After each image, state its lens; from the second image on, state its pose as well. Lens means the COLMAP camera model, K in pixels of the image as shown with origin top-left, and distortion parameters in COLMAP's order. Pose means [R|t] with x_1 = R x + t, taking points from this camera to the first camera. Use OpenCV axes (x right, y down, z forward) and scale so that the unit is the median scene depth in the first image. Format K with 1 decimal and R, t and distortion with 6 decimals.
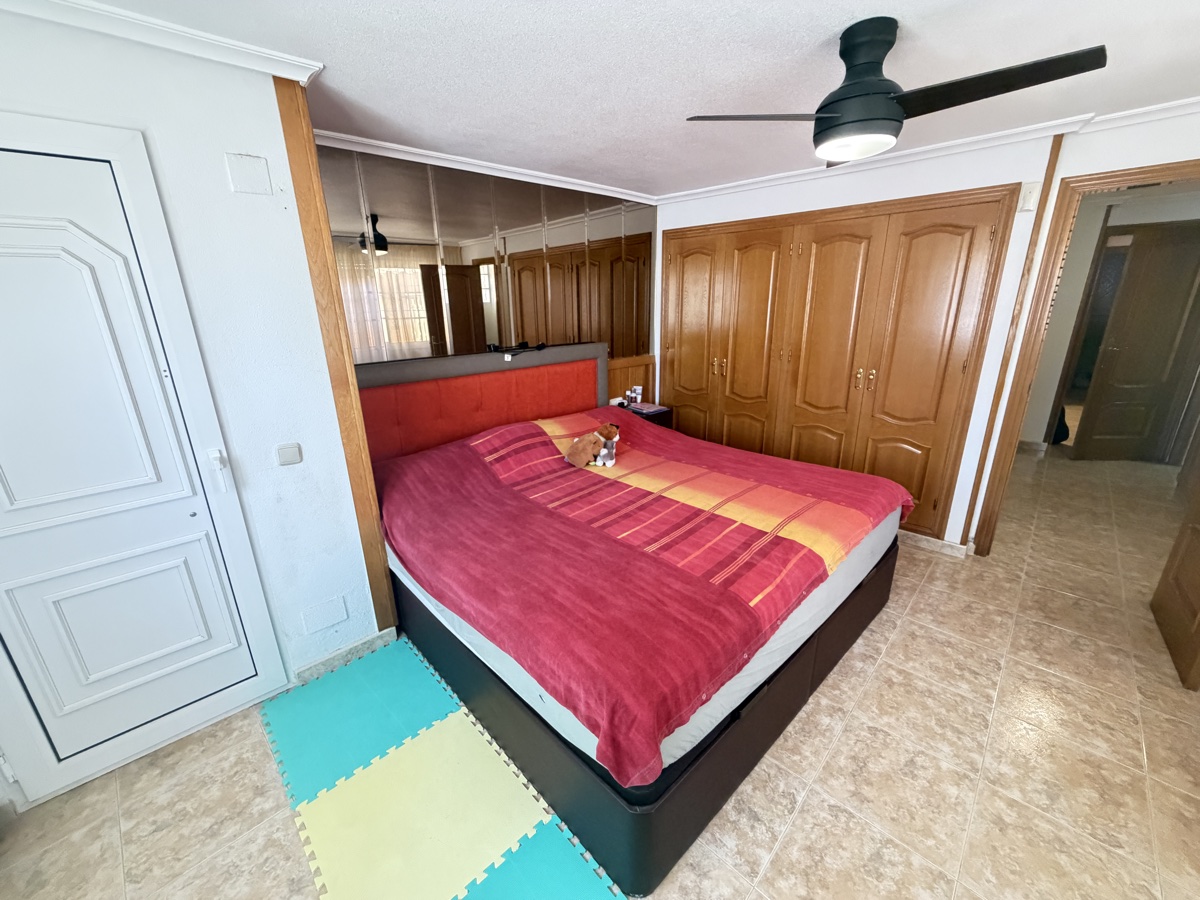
lens RADIAL K [[480.1, 0, 599.1], [0, 480.1, 453.3], [0, 0, 1]] dist [0.003806, -0.001139]
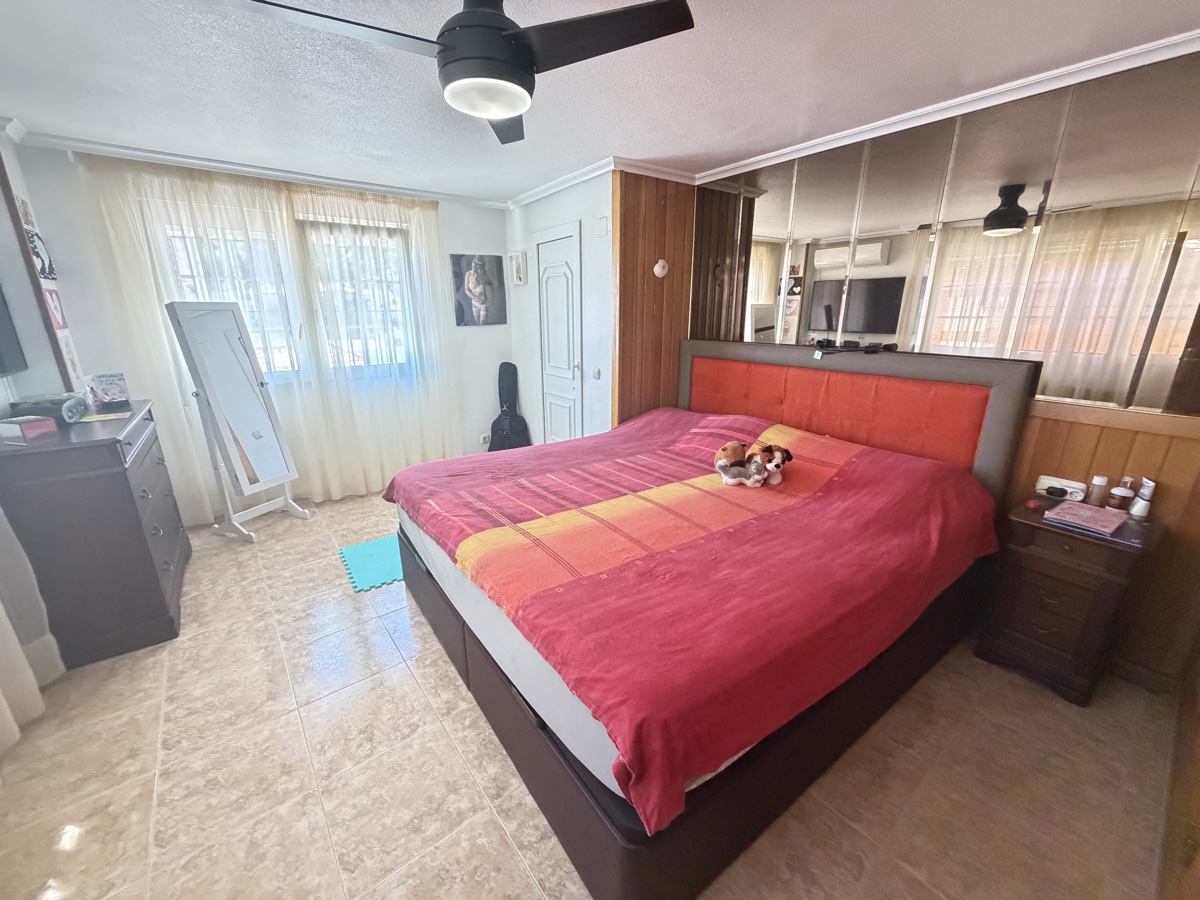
lens RADIAL K [[480.1, 0, 598.6], [0, 480.1, 449.4], [0, 0, 1]] dist [0.003806, -0.001139]
pose [[-0.130657, 0.298203, -0.945518, 1.043432], [-0.299672, 0.897205, 0.324376, -0.293348], [0.945053, 0.325727, -0.027863, 0.981095]]
